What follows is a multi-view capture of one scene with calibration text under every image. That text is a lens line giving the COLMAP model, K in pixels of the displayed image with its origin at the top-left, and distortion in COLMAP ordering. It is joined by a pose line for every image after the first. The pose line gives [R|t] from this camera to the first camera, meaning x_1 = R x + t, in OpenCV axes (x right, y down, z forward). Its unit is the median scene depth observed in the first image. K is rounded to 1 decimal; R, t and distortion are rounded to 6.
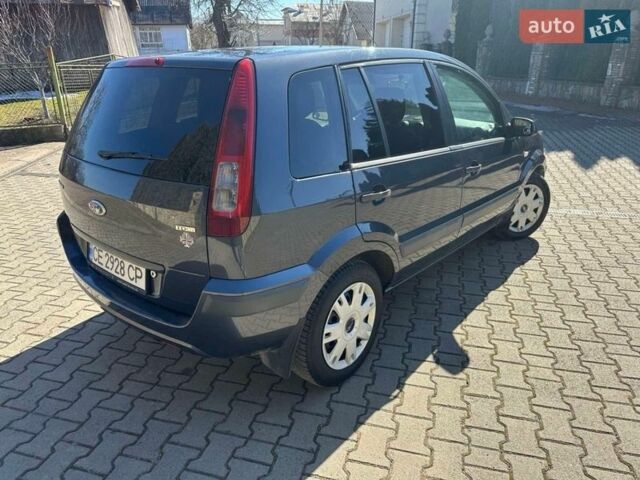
lens RADIAL K [[476.7, 0, 320.0], [0, 476.7, 240.0], [0, 0, 1]] dist [0.034494, 0.002492]
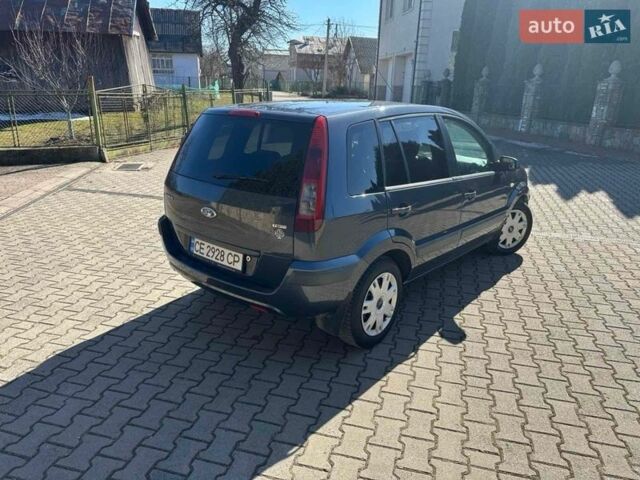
lens RADIAL K [[501.9, 0, 320.0], [0, 501.9, 240.0], [0, 0, 1]] dist [0.067968, -0.005912]
pose [[0.999327, 0.028620, 0.022963, -0.120674], [-0.027192, 0.997810, -0.060290, 0.071194], [-0.024638, 0.059625, 0.997917, -0.369606]]
